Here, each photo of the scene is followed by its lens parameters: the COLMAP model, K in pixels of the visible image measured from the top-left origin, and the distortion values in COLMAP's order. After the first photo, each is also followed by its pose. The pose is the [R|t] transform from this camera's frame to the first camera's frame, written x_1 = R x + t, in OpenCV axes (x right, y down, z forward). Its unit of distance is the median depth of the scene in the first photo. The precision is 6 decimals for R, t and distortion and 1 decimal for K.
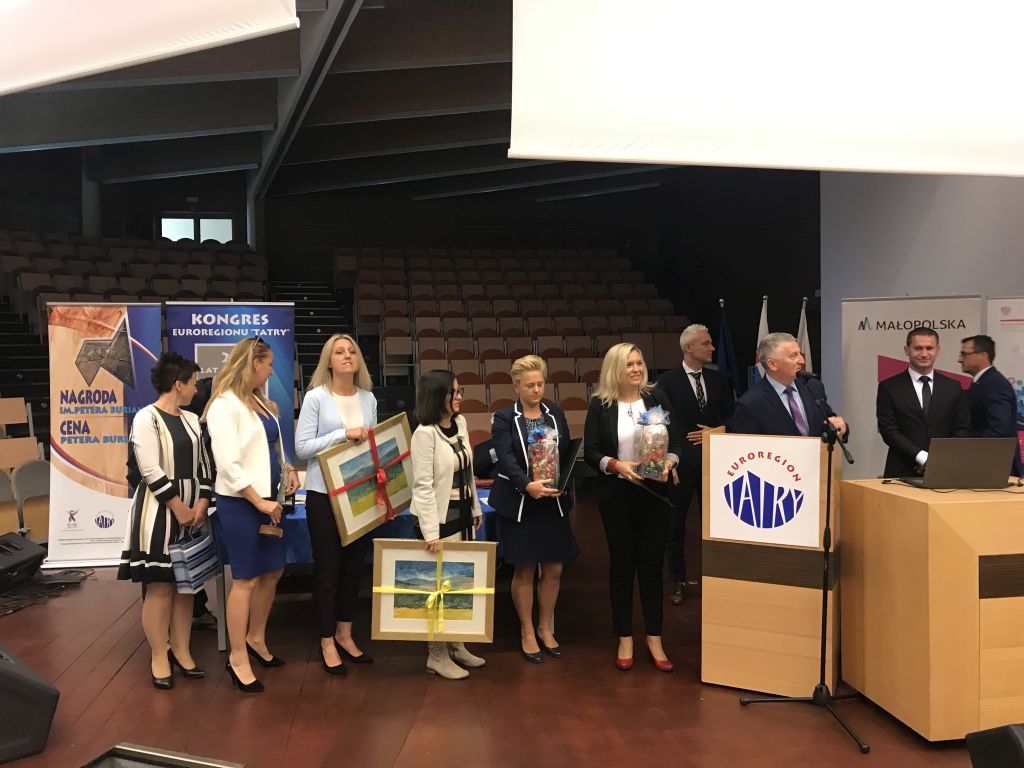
lens RADIAL K [[850.1, 0, 512.0], [0, 850.1, 384.0], [0, 0, 1]] dist [0.007566, 0.013702]
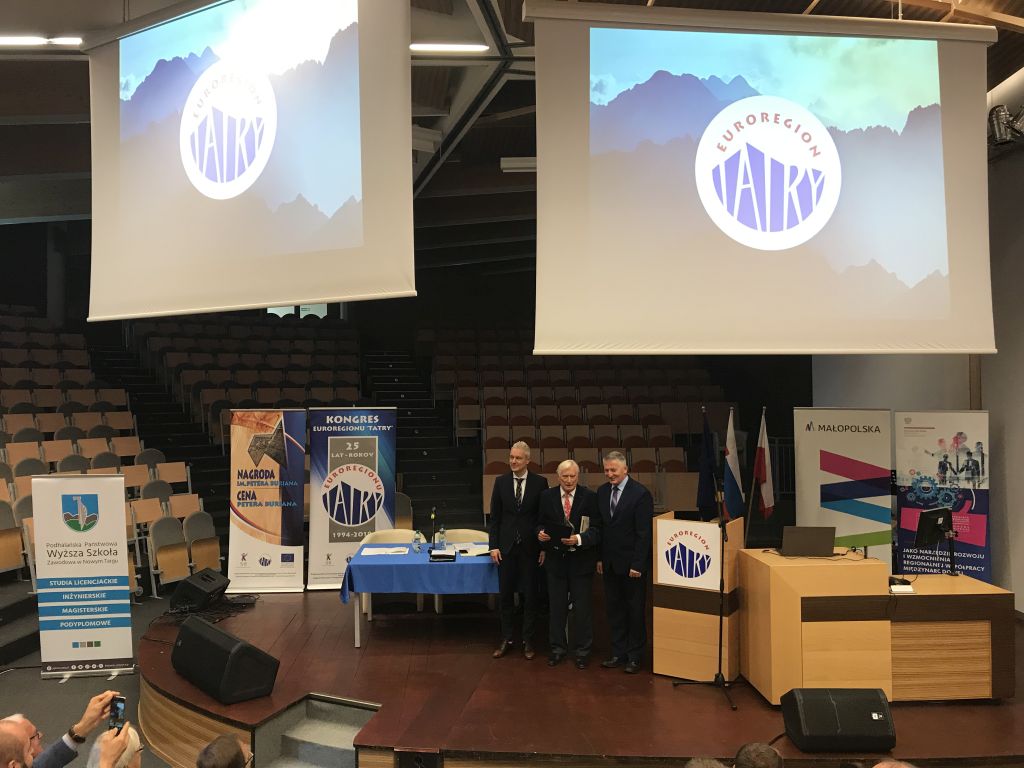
lens RADIAL K [[841.0, 0, 512.0], [0, 841.0, 384.0], [0, 0, 1]] dist [0.076578, -0.159917]
pose [[0.996699, 0.003055, -0.081132, 0.051695], [-0.006626, 0.999019, -0.043786, -0.078350], [0.080919, 0.044179, 0.995741, -0.402743]]
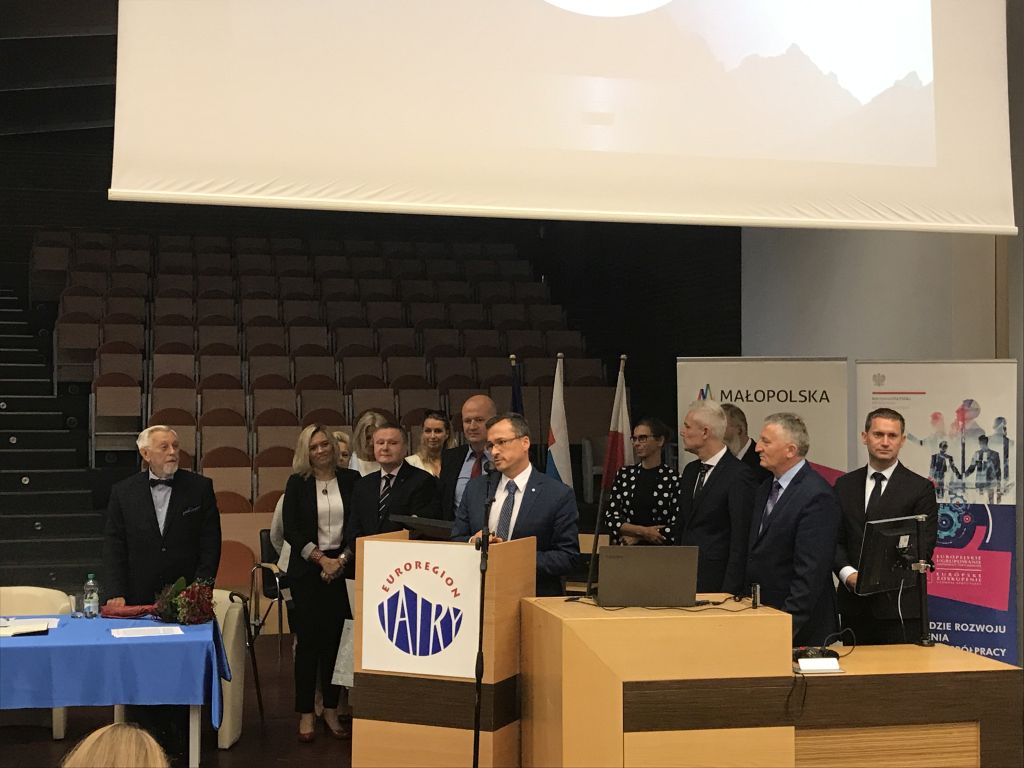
lens RADIAL K [[1516.9, 0, 512.0], [0, 1516.9, 384.0], [0, 0, 1]] dist [0.408290, -2.528698]
pose [[0.997413, 0.015489, 0.070197, 0.164660], [-0.011960, 0.998657, -0.050412, -0.011093], [-0.070883, 0.049442, 0.996259, -0.291463]]
